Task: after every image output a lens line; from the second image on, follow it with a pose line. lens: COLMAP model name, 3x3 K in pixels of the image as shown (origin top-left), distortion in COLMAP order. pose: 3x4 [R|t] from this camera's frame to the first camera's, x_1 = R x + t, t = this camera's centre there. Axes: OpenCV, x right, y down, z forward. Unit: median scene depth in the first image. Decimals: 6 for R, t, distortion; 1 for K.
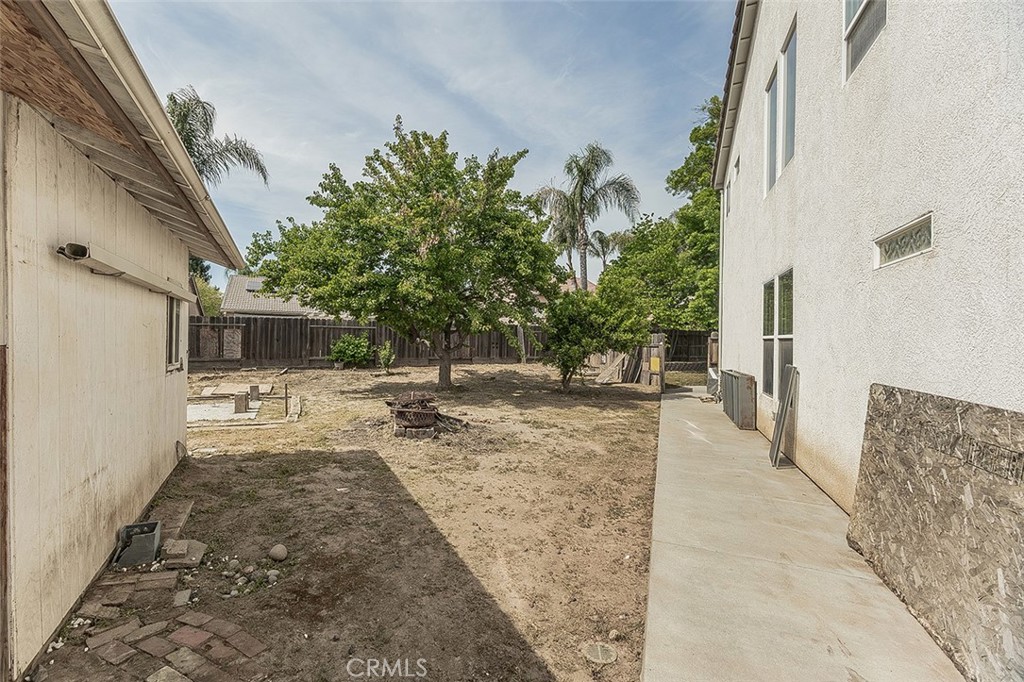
lens RADIAL K [[427.7, 0, 509.6], [0, 427.7, 334.2], [0, 0, 1]] dist [-0.000244, 0.000648]
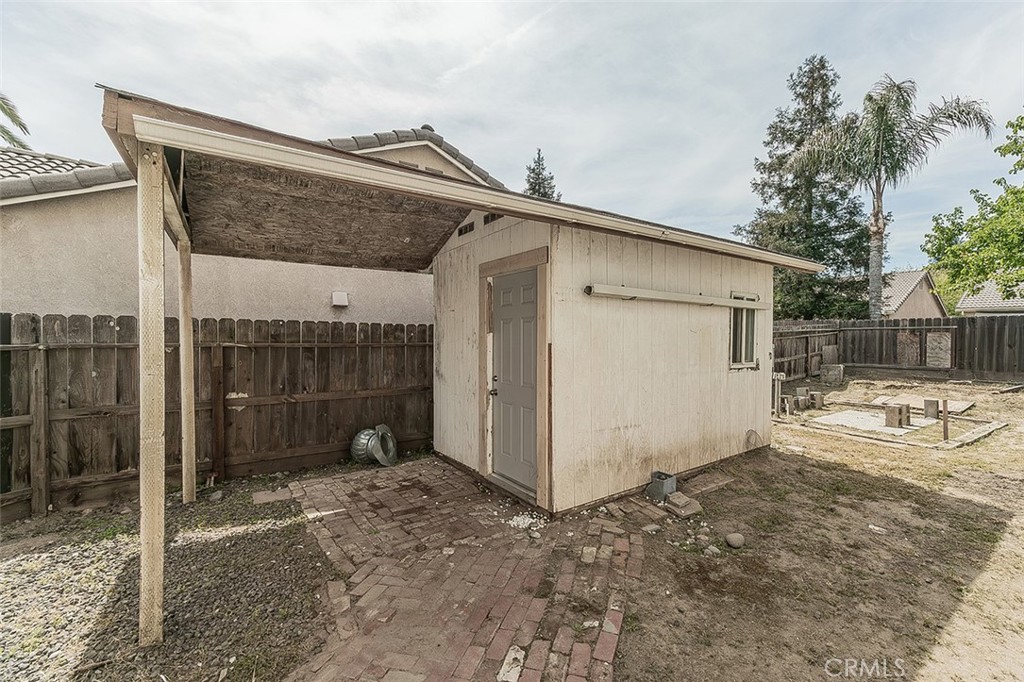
lens RADIAL K [[427.7, 0, 508.4], [0, 427.7, 346.8], [0, 0, 1]] dist [-0.000244, 0.000648]
pose [[0.161709, 0.014287, -0.986735, 0.298432], [0.003355, 0.999881, 0.015027, 0.004586], [0.986833, -0.005740, 0.161642, 0.187549]]
